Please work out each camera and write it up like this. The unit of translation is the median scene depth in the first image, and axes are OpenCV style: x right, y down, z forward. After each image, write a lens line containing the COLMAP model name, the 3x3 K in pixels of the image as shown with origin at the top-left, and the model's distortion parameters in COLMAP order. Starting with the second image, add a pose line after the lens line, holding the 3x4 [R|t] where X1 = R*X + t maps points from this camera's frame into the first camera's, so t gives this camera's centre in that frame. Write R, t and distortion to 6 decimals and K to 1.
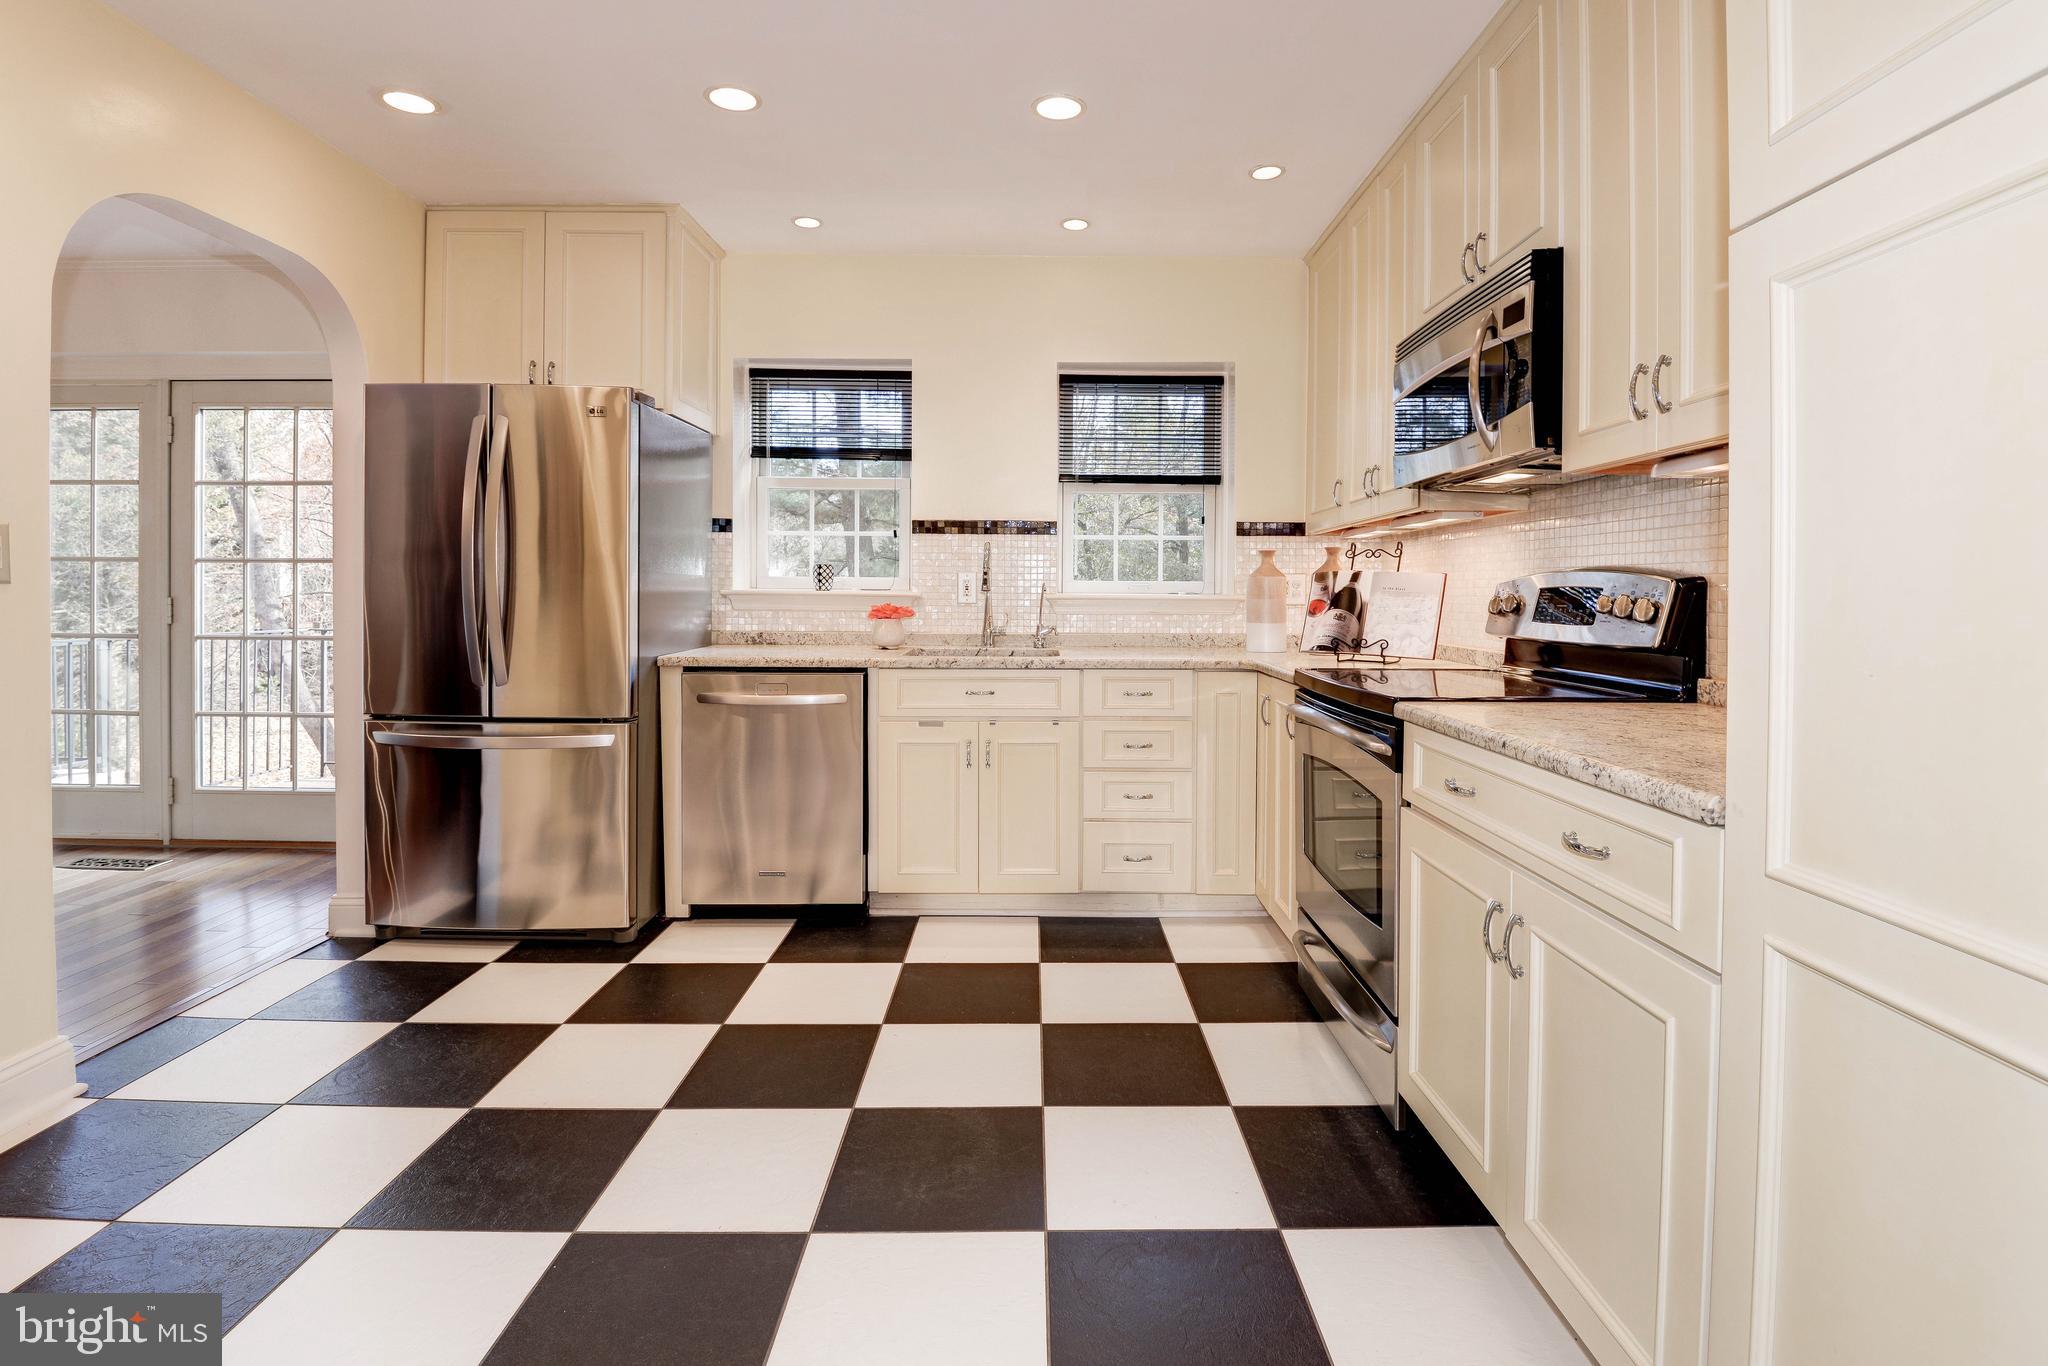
lens RADIAL K [[966.5, 0, 1028.2], [0, 966.5, 597.2], [0, 0, 1]] dist [0.000717, -0.013830]
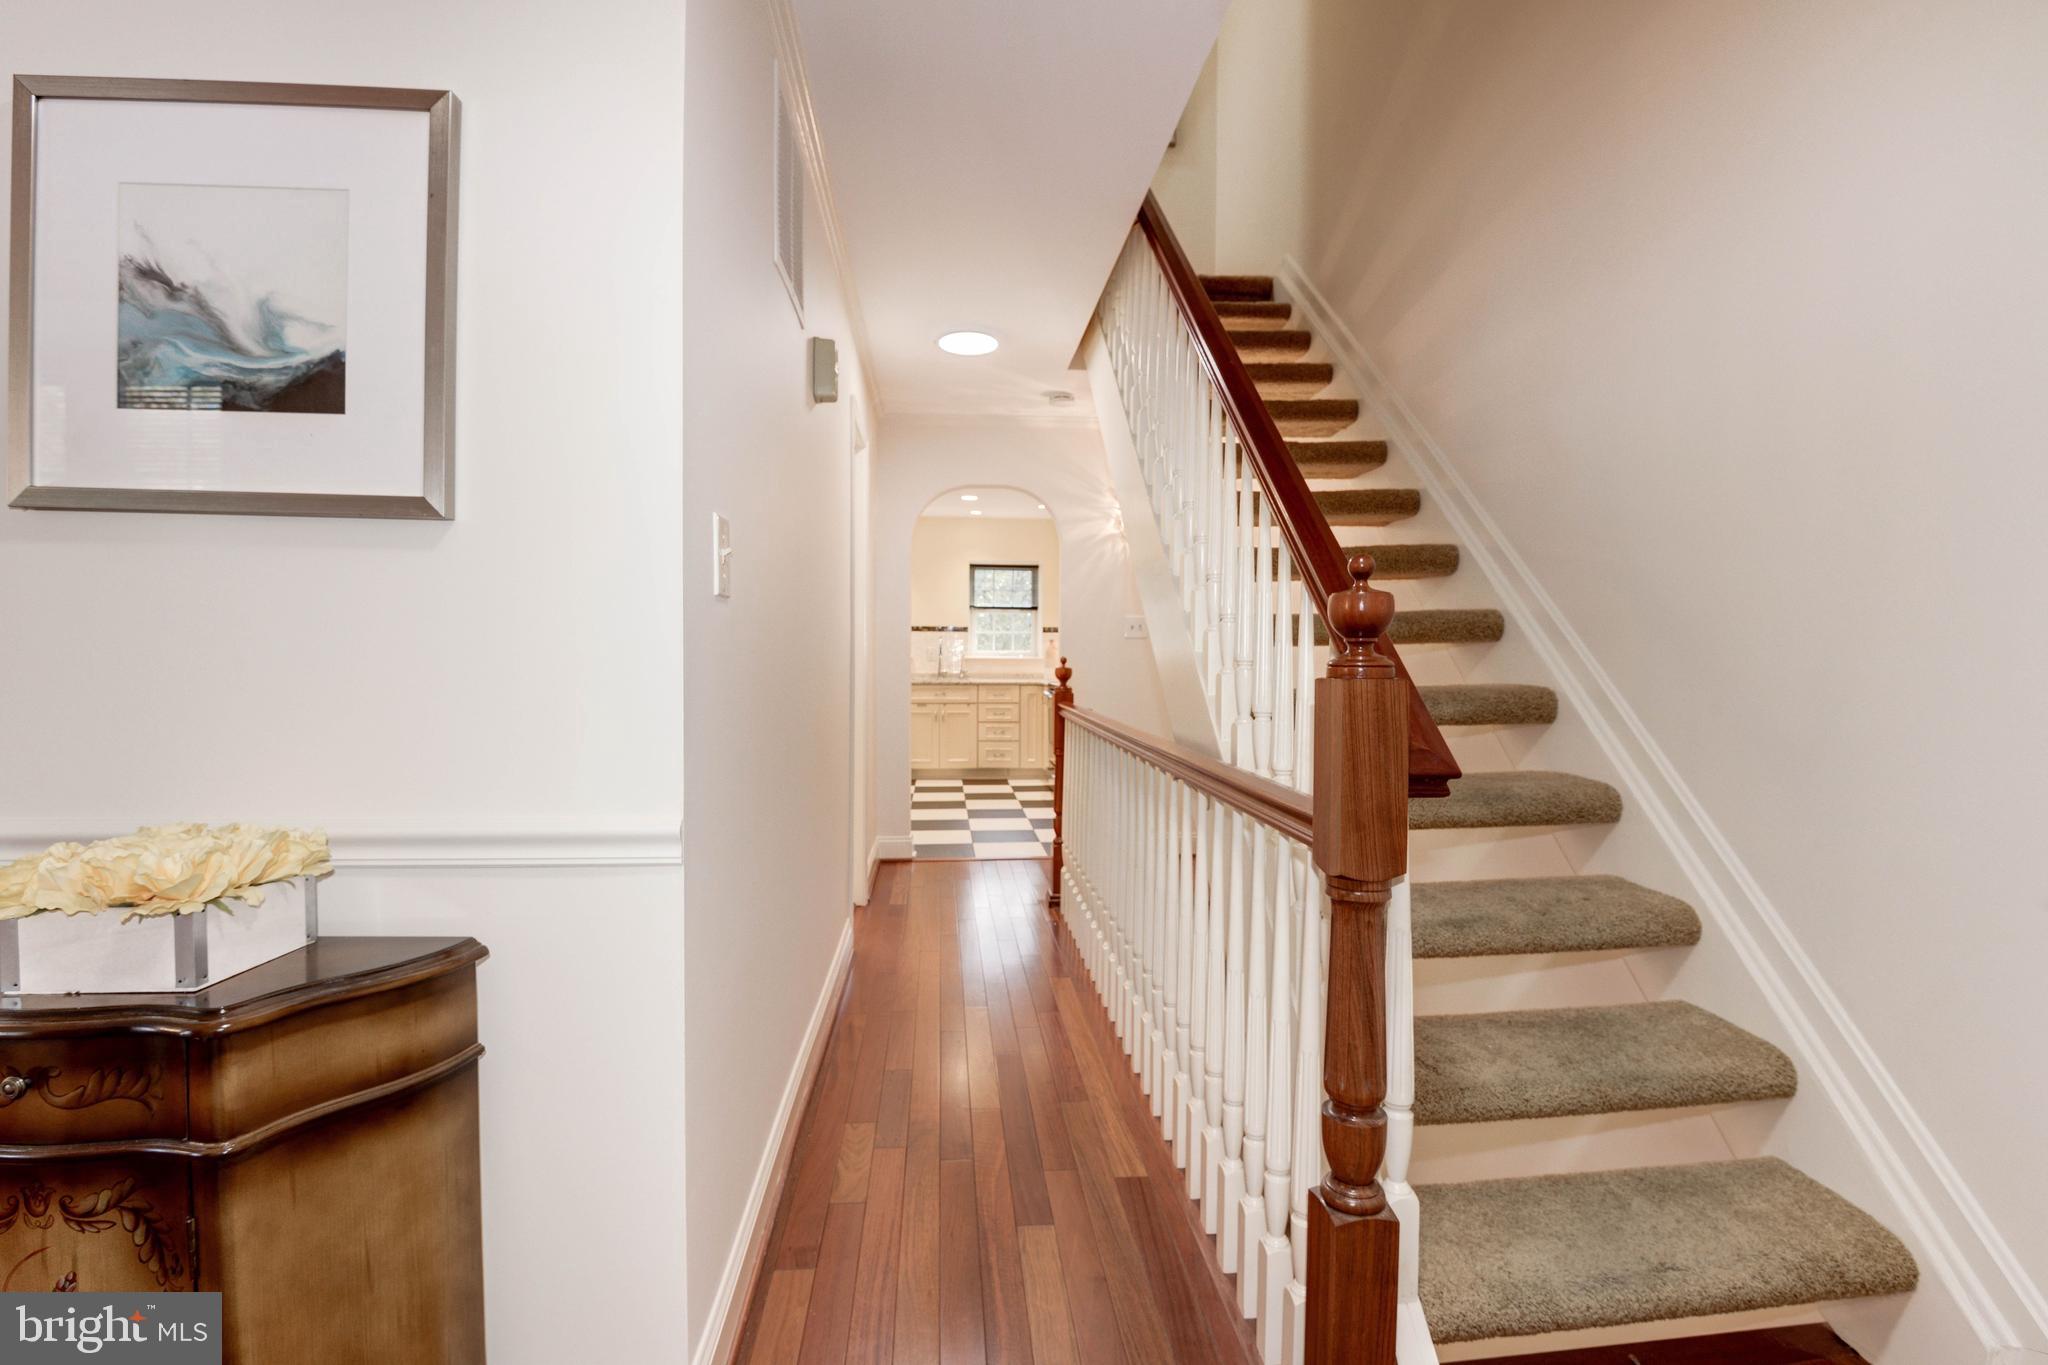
lens RADIAL K [[992.1, 0, 1032.1], [0, 992.1, 651.0], [0, 0, 1]] dist [0.002554, -0.015857]
pose [[0.995738, -0.002408, 0.092195, -0.043131], [0.003107, 0.999967, -0.007445, 0.001383], [-0.092174, 0.007700, 0.995713, -1.558100]]
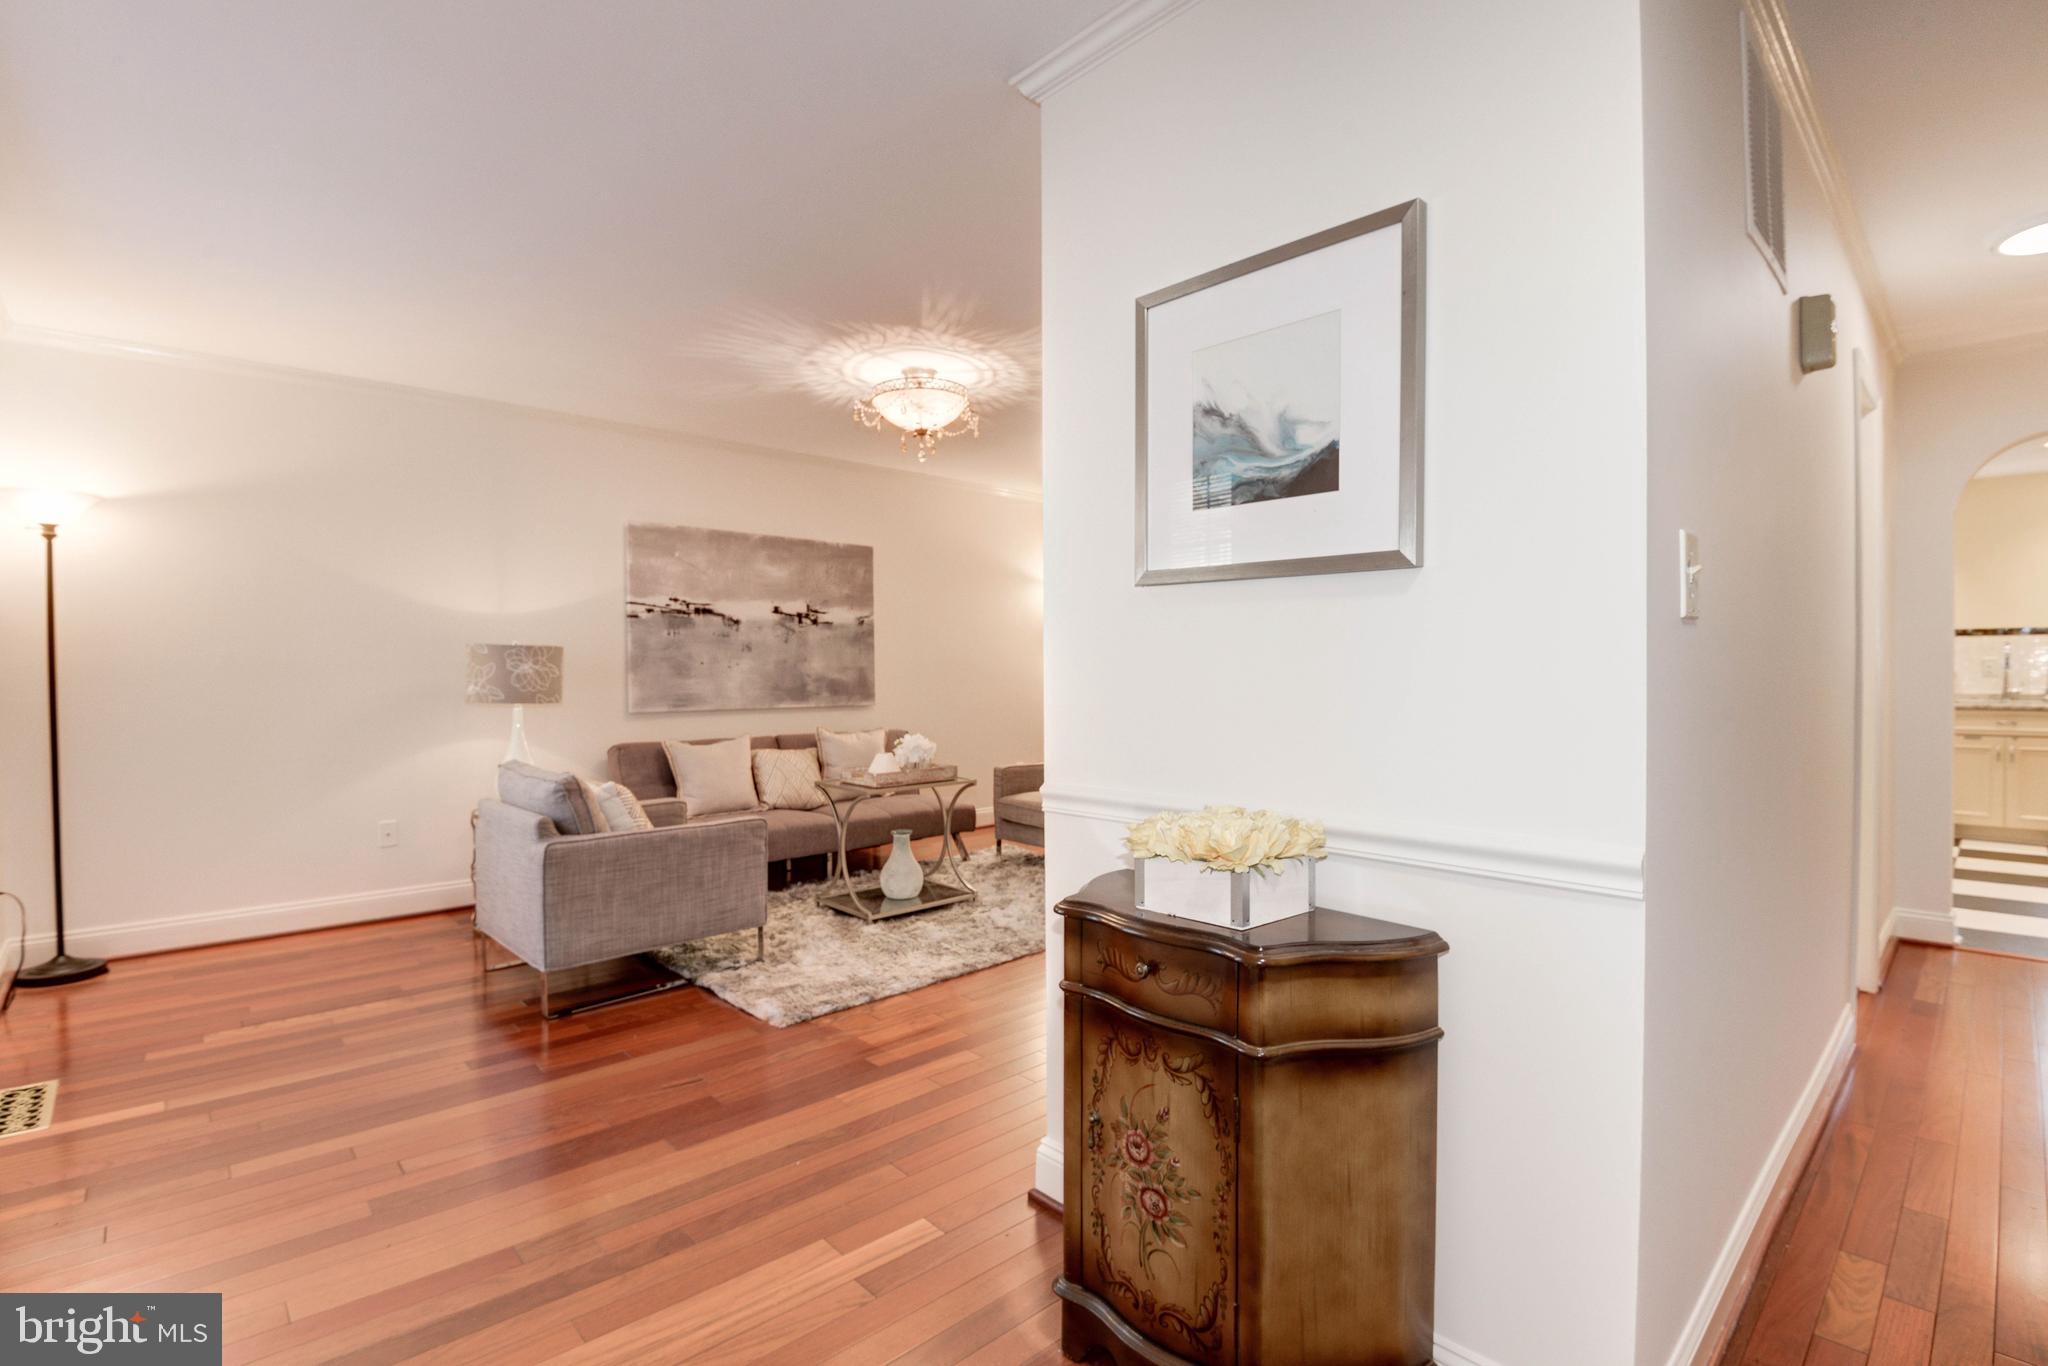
lens RADIAL K [[978.4, 0, 978.0], [0, 978.4, 673.6], [0, 0, 1]] dist [-0.002635, -0.016458]
pose [[0.680081, -0.005561, -0.733116, -0.043620], [0.004245, 0.999984, -0.003648, 0.000354], [0.733125, -0.000631, 0.680094, -1.565053]]
